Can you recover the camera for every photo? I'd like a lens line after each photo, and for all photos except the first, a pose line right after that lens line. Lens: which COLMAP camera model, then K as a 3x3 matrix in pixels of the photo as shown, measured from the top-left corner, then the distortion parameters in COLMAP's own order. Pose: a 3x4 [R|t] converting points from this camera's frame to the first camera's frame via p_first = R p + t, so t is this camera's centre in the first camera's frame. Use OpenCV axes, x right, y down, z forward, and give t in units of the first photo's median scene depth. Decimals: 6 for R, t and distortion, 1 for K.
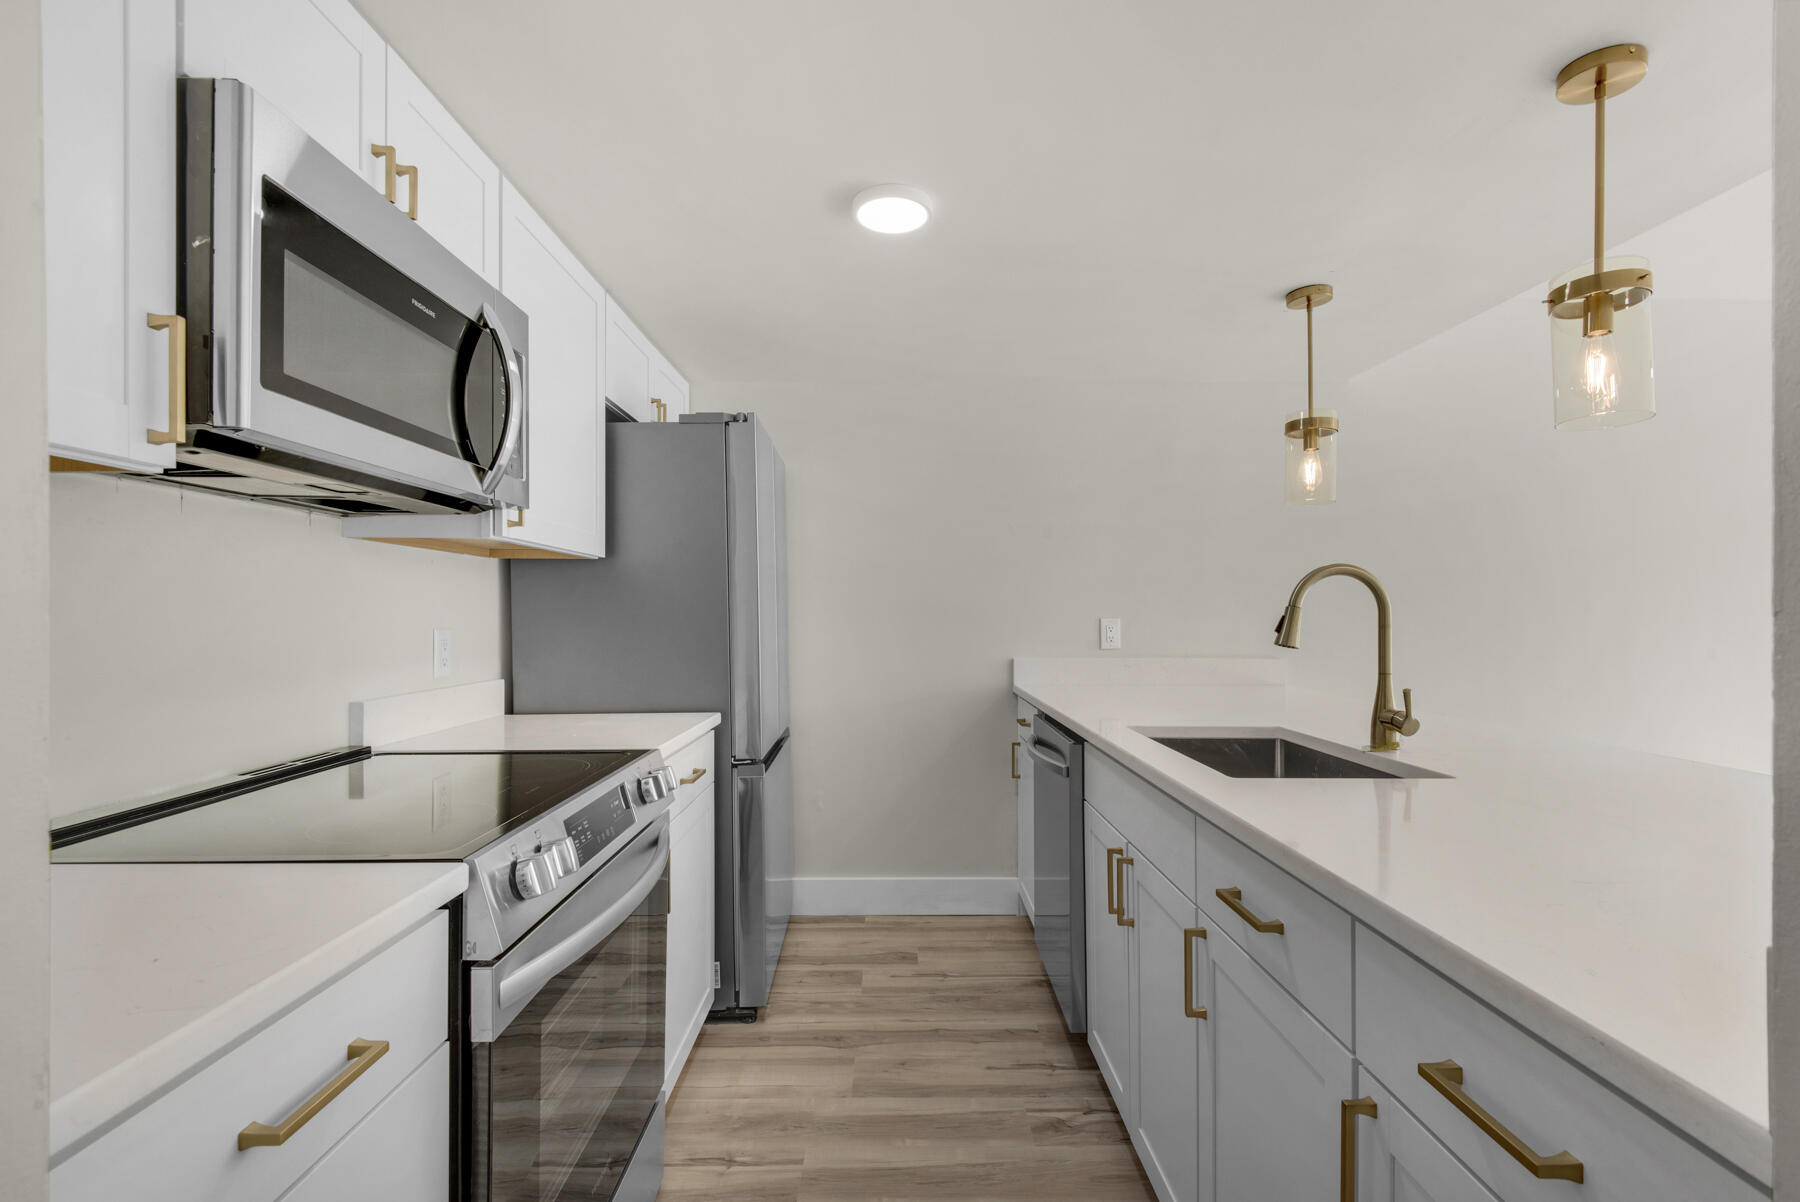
lens RADIAL K [[810.6, 0, 902.9], [0, 810.6, 610.5], [0, 0, 1]] dist [0.029384, -0.019223]
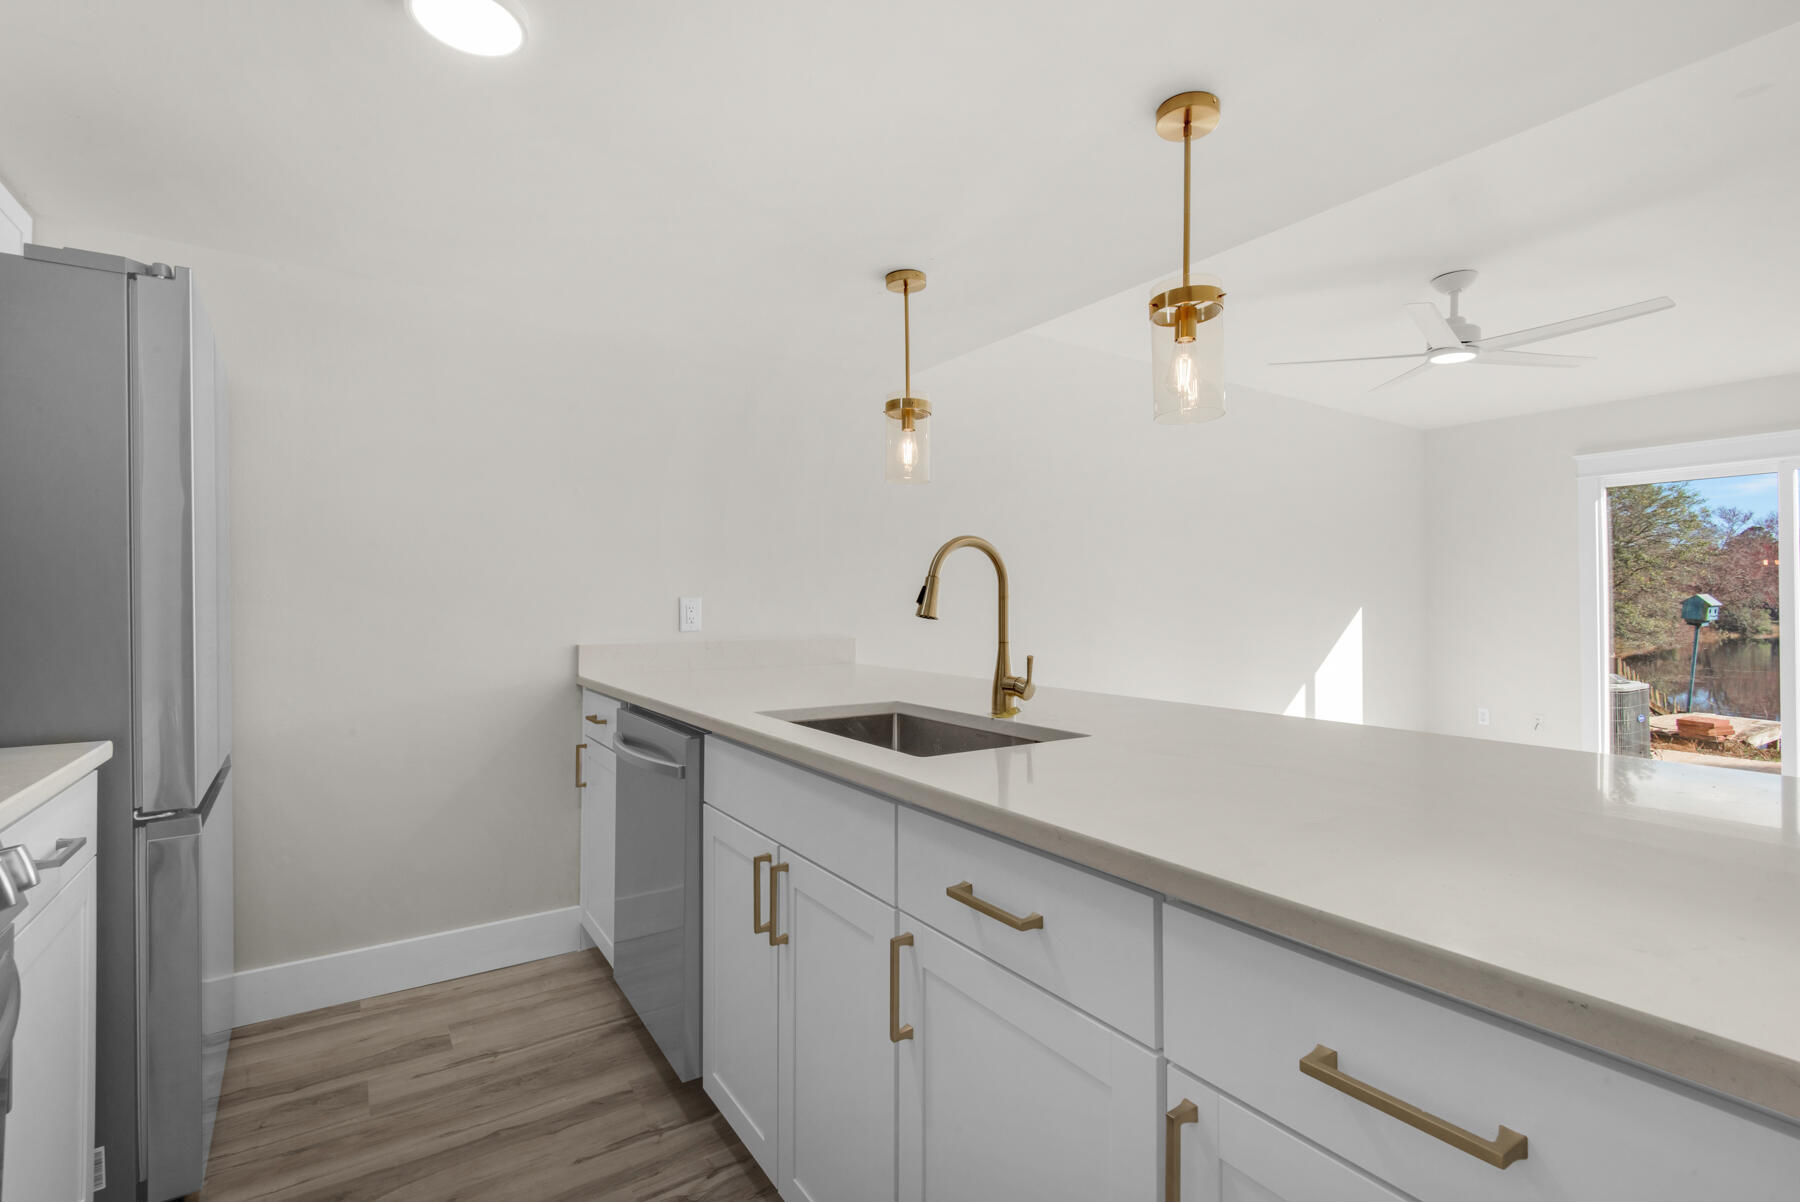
lens RADIAL K [[813.2, 0, 897.9], [0, 813.2, 593.0], [0, 0, 1]] dist [0.033467, -0.018657]
pose [[0.837089, 0.008535, 0.547001, -0.076579], [-0.003387, 0.999940, -0.010419, 0.020457], [-0.547057, 0.006869, 0.837067, 0.165966]]
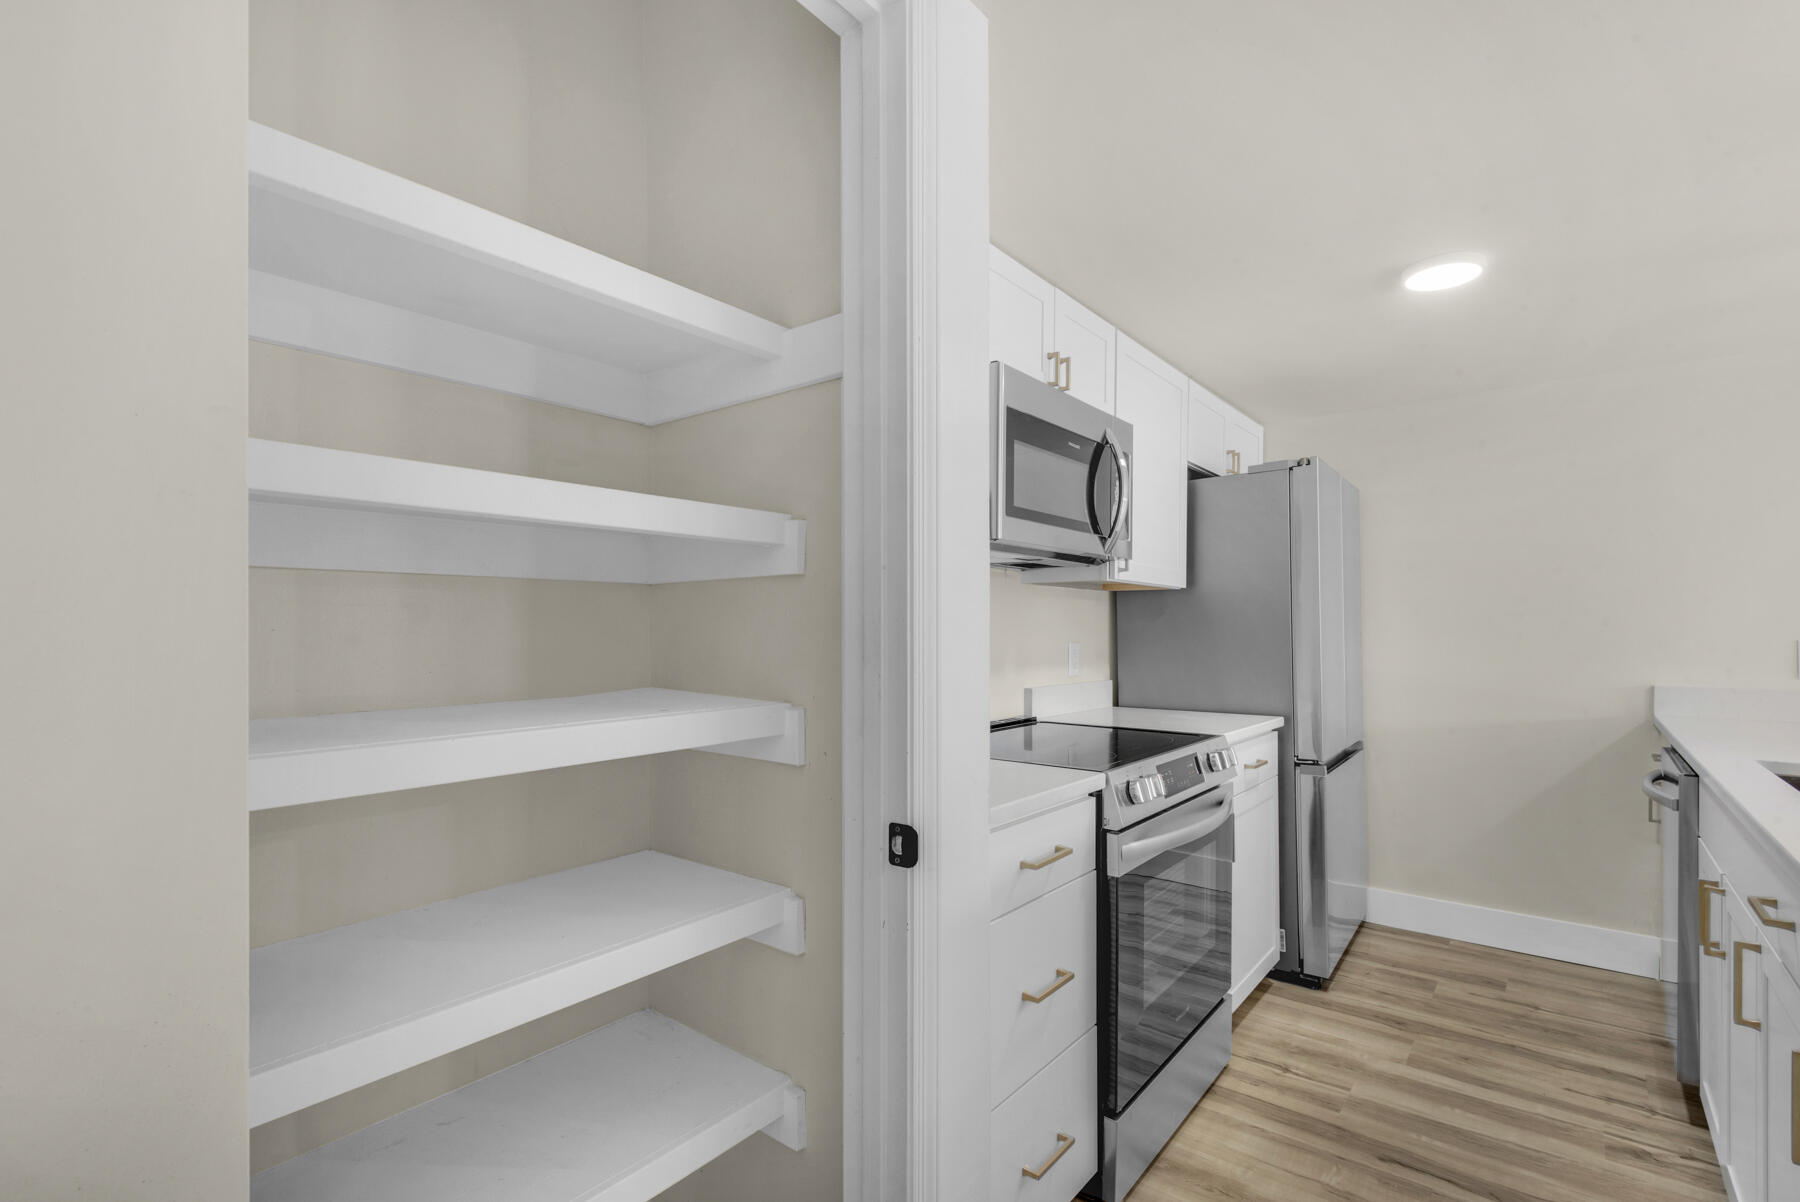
lens RADIAL K [[824.1, 0, 907.6], [0, 824.1, 625.2], [0, 0, 1]] dist [0.032655, -0.020541]
pose [[0.775358, 0.000026, -0.631522, 0.125112], [-0.001228, 0.999998, -0.001467, -0.005552], [0.631520, 0.001913, 0.775357, -0.307929]]
